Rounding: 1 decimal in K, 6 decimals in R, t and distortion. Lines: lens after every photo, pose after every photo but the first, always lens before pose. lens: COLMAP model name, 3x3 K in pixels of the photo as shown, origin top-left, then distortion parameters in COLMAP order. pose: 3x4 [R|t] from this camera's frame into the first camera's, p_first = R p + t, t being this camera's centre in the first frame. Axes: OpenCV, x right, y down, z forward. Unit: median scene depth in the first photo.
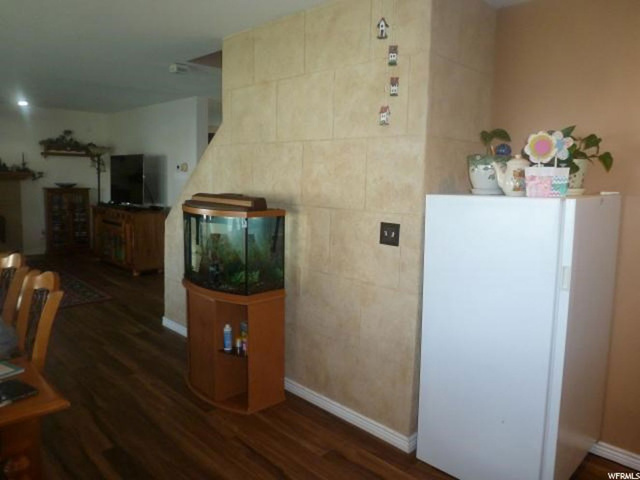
lens RADIAL K [[458.0, 0, 320.0], [0, 458.0, 240.0], [0, 0, 1]] dist [-0.061024, 0.009218]
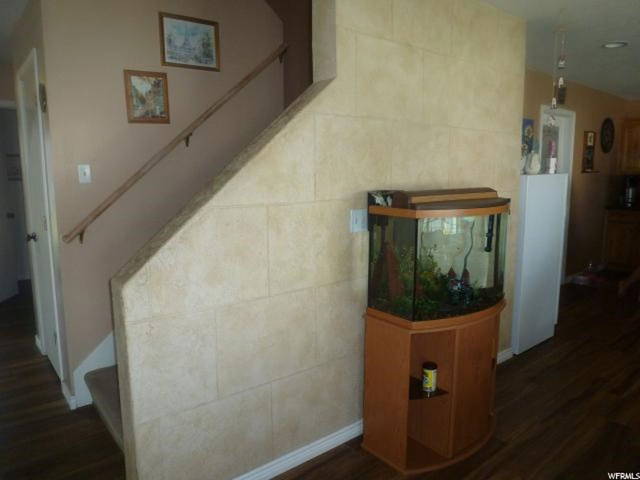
lens RADIAL K [[458.0, 0, 320.0], [0, 458.0, 240.0], [0, 0, 1]] dist [-0.061024, 0.009218]
pose [[0.102318, -0.179124, 0.978491, -1.008195], [0.142950, 0.976092, 0.163737, -0.176562], [-0.984427, 0.123122, 0.125477, 1.152421]]
